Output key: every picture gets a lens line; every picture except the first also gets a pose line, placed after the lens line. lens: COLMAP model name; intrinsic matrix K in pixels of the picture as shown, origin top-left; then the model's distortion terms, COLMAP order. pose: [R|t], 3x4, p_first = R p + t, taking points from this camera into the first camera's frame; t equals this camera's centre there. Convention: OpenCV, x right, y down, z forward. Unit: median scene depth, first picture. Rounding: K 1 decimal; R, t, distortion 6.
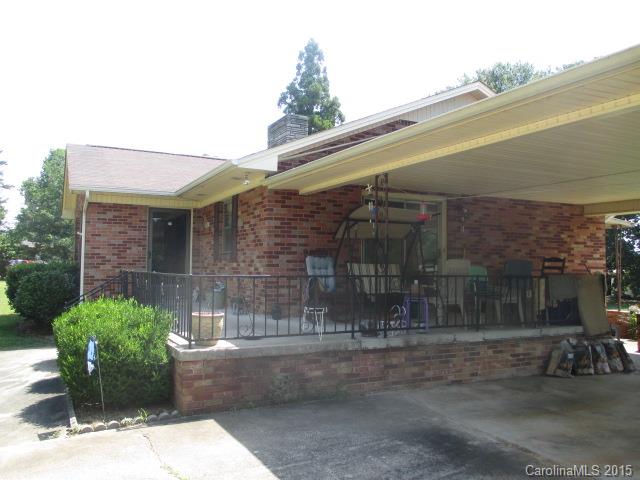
lens RADIAL K [[549.7, 0, 320.0], [0, 549.7, 240.0], [0, 0, 1]] dist [-0.022200, 0.002504]
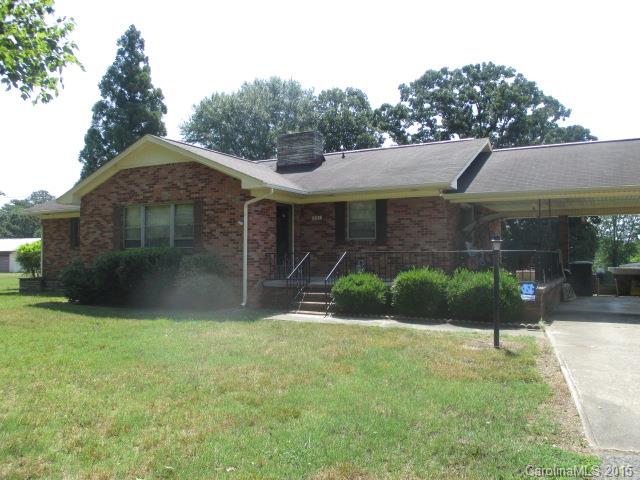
lens RADIAL K [[549.7, 0, 320.0], [0, 549.7, 240.0], [0, 0, 1]] dist [-0.022200, 0.002504]
pose [[0.832968, 0.009136, 0.553246, -0.279943], [-0.018739, 0.999756, 0.011704, 0.002668], [-0.553004, -0.020117, 0.832936, -0.017346]]
